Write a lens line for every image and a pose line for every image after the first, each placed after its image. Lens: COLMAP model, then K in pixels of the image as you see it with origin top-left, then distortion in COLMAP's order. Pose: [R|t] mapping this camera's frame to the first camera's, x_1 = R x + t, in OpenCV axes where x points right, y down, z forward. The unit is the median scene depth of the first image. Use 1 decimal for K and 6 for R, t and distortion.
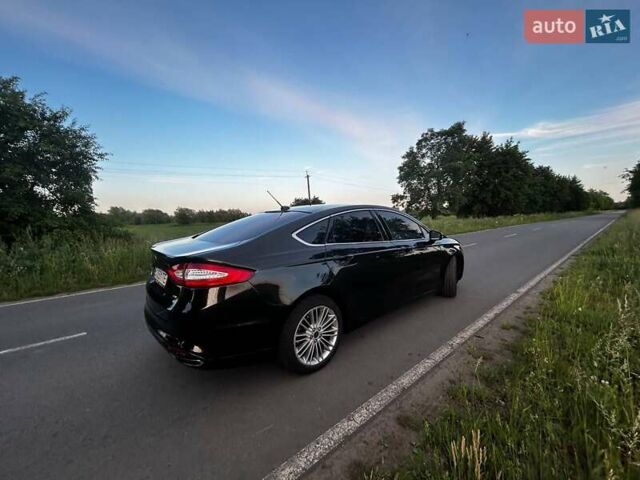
lens RADIAL K [[258.7, 0, 317.9], [0, 258.7, 237.5], [0, 0, 1]] dist [-0.003406, -0.000252]
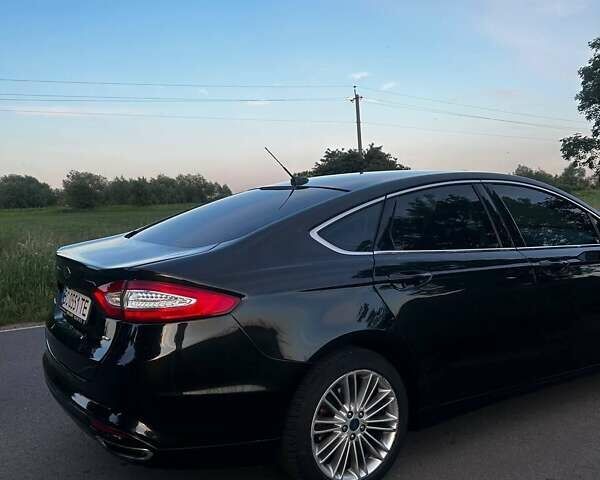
lens RADIAL K [[322.6, 0, 299.5], [0, 322.6, 237.8], [0, 0, 1]] dist [0.000720, 0.000301]
pose [[0.996127, 0.010878, -0.087245, -0.063987], [-0.010310, 0.999923, 0.006961, -0.004711], [0.087314, -0.006034, 0.996163, 0.343996]]
